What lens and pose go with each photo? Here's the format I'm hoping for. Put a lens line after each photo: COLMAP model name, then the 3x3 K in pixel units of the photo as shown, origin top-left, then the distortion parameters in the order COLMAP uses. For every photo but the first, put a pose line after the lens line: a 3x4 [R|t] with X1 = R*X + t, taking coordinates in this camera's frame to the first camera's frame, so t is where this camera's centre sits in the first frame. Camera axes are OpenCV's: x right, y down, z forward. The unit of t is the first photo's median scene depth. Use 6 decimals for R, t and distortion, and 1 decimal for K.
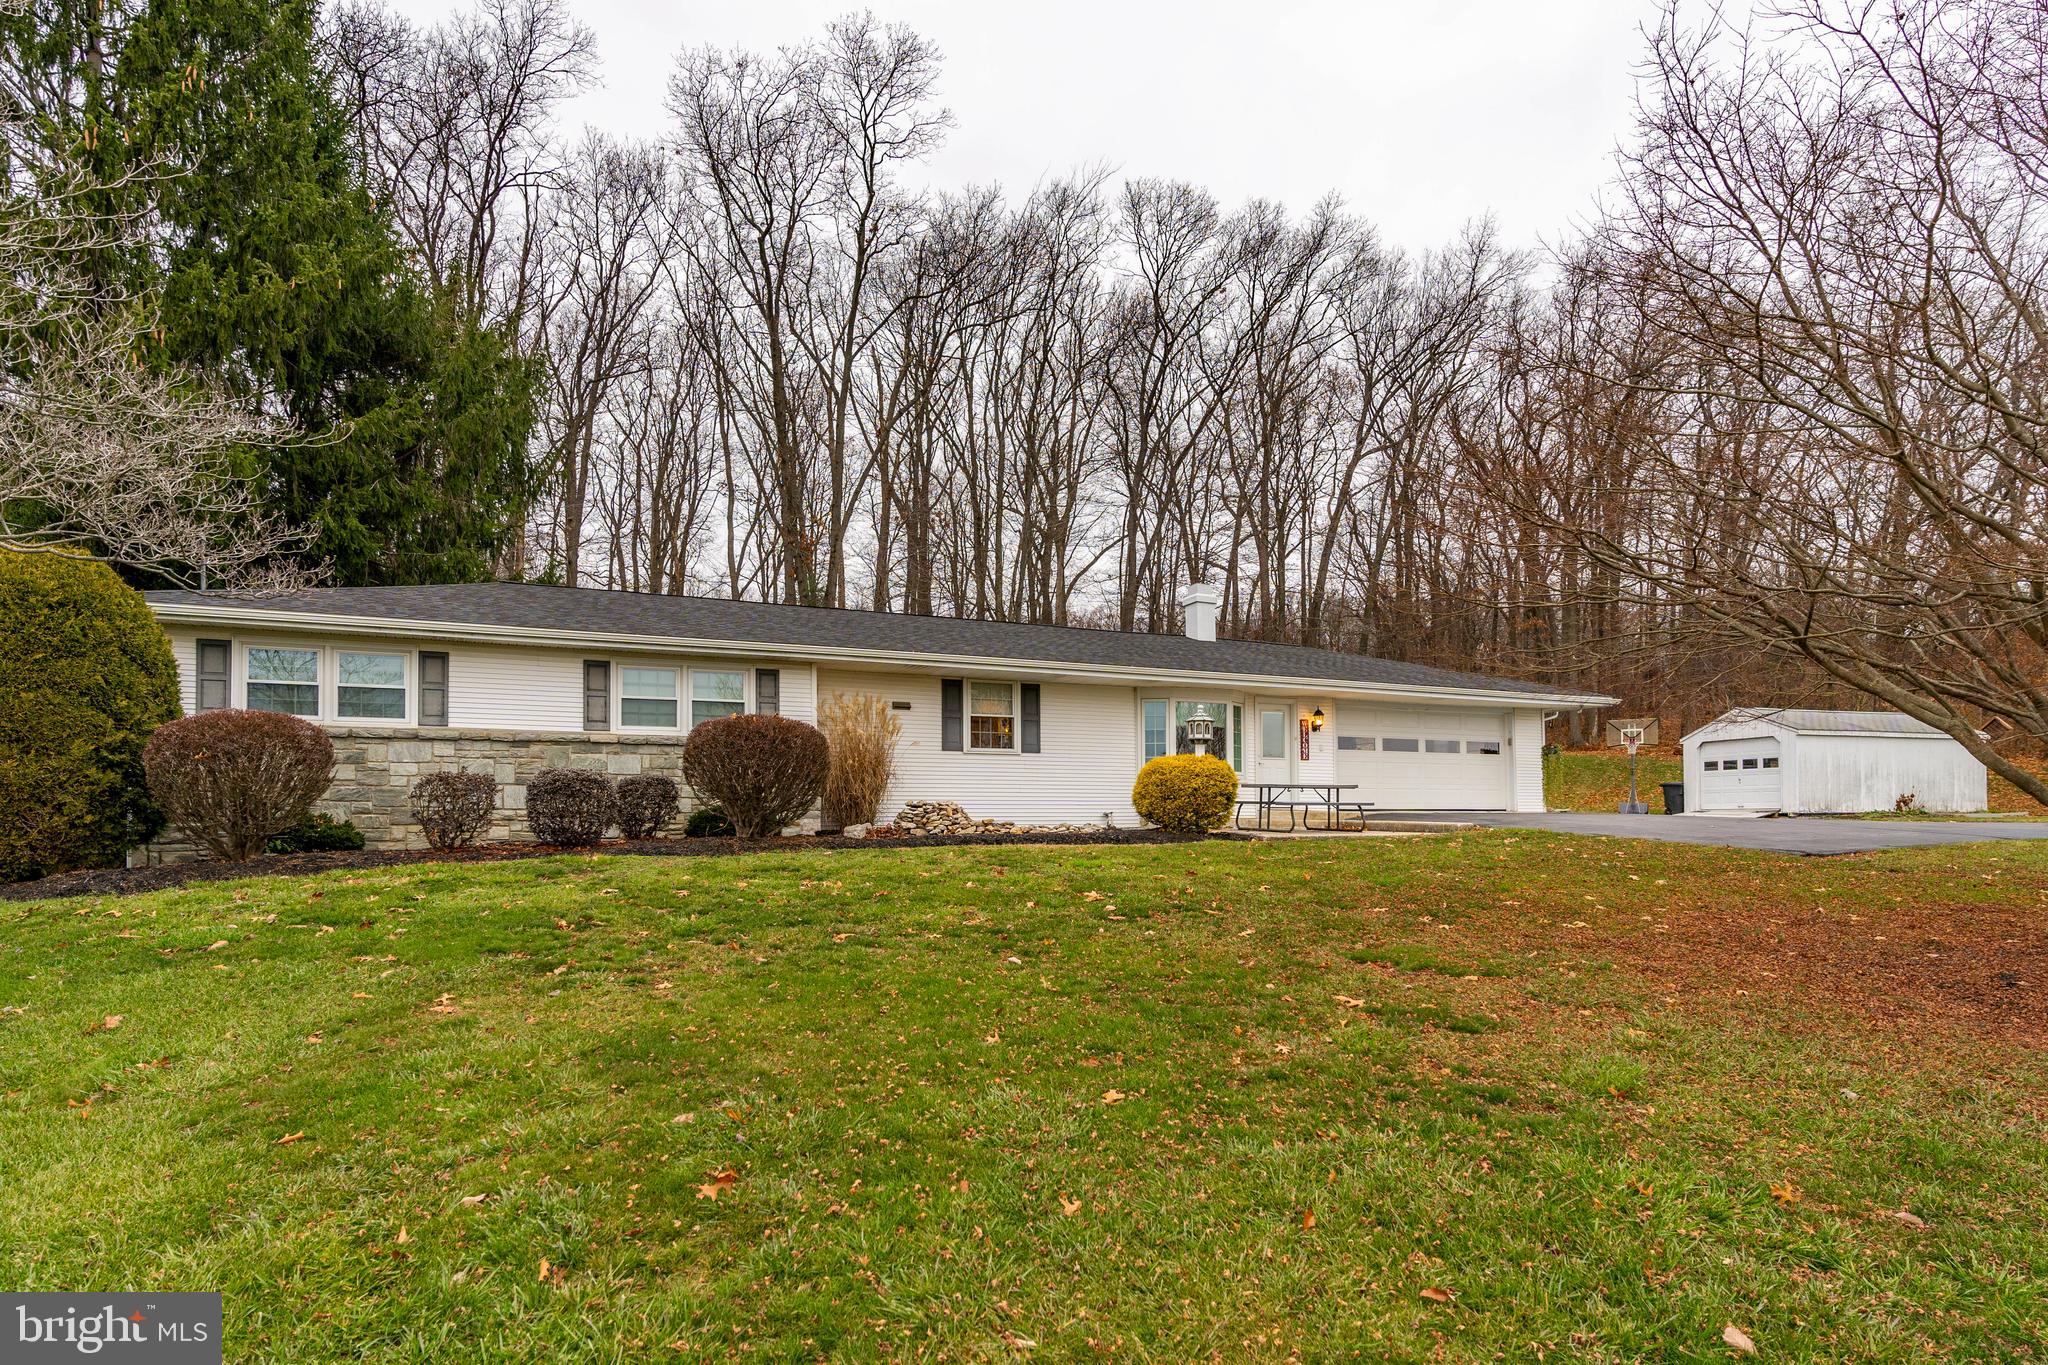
lens RADIAL K [[1119.6, 0, 967.5], [0, 1119.6, 795.0], [0, 0, 1]] dist [-0.000950, -0.000714]
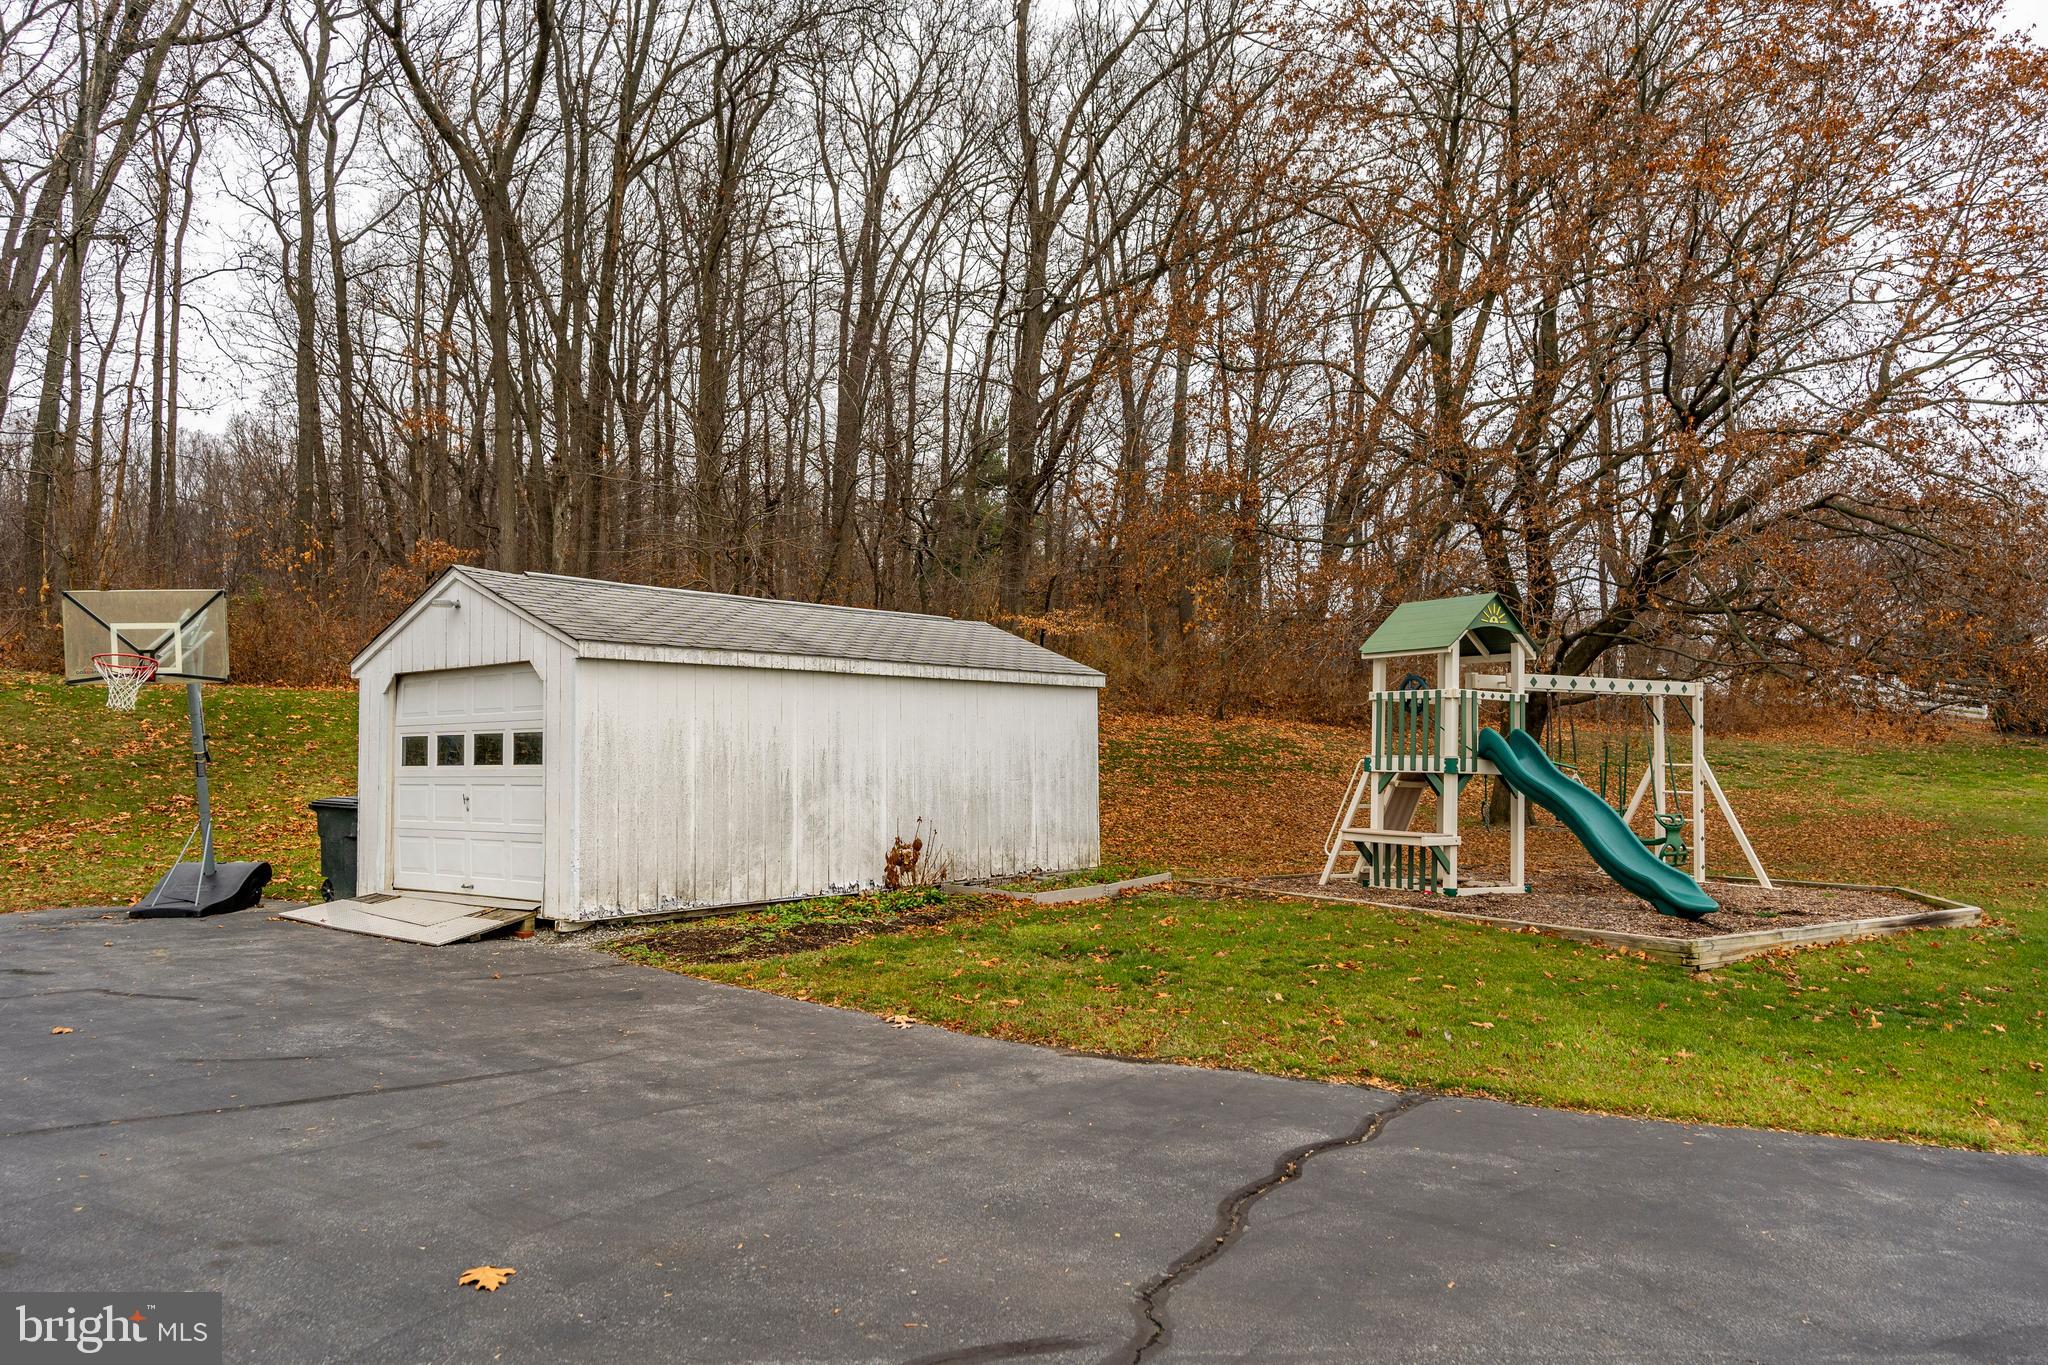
lens RADIAL K [[1482.3, 0, 1032.9], [0, 1482.3, 672.7], [0, 0, 1]] dist [-0.022873, -0.000135]
pose [[0.798644, 0.026336, 0.601227, 0.573039], [-0.001476, 0.999125, -0.041805, -0.032116], [-0.601802, 0.032500, 0.797984, 0.587424]]
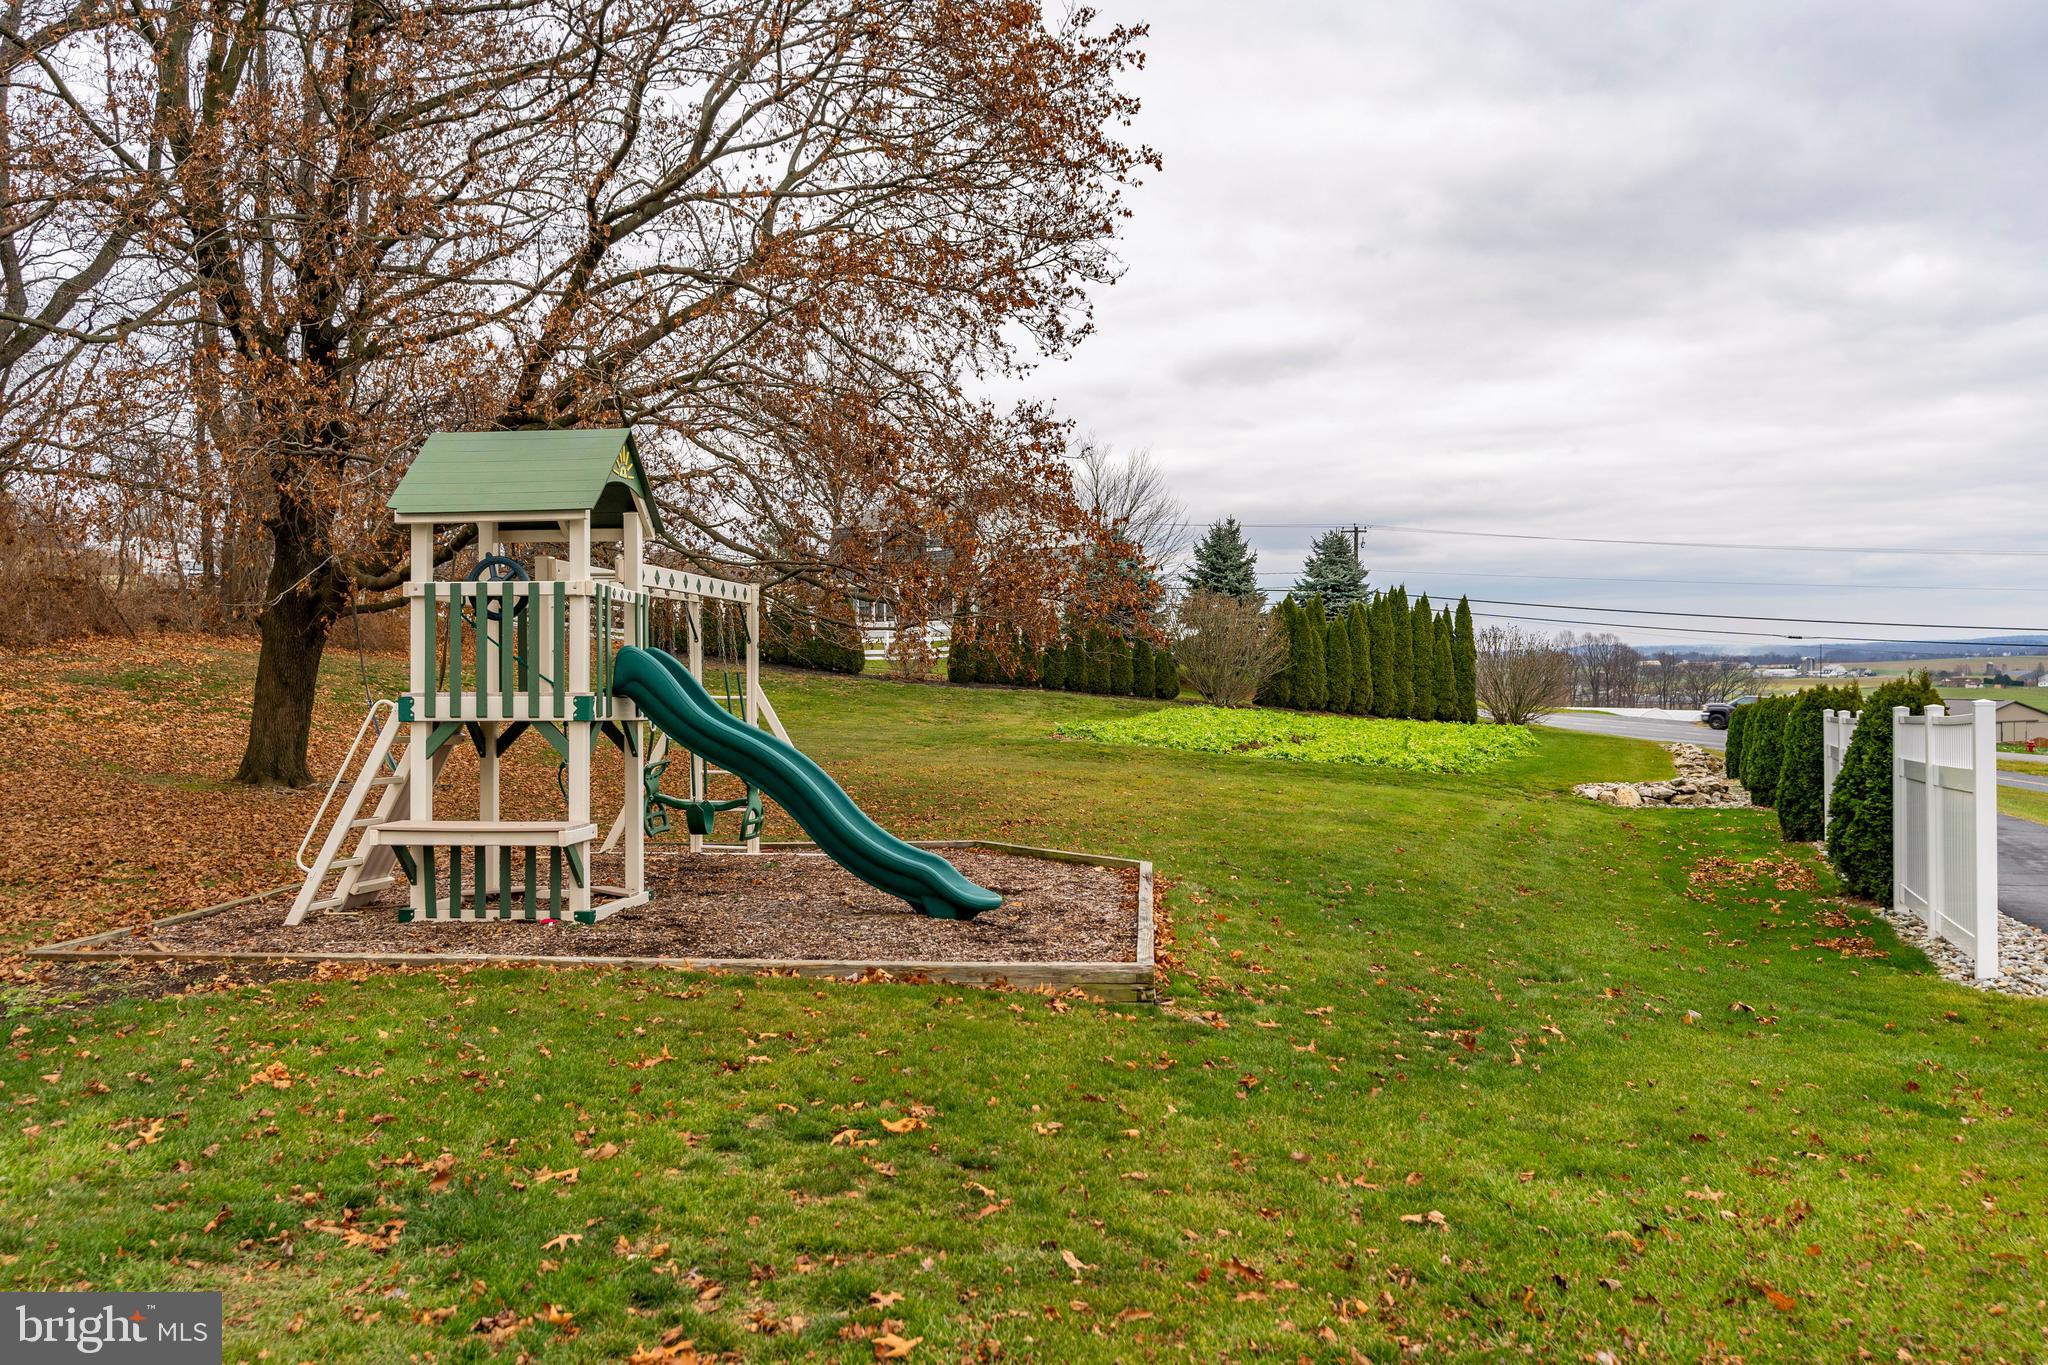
lens RADIAL K [[1646.6, 0, 1031.0], [0, 1646.6, 678.1], [0, 0, 1]] dist [-0.006114, -0.008630]
pose [[0.030884, -0.014076, 0.999424, 0.648955], [-0.001566, 0.999899, 0.014131, -0.032729], [-0.999522, -0.002002, 0.030859, 0.785568]]
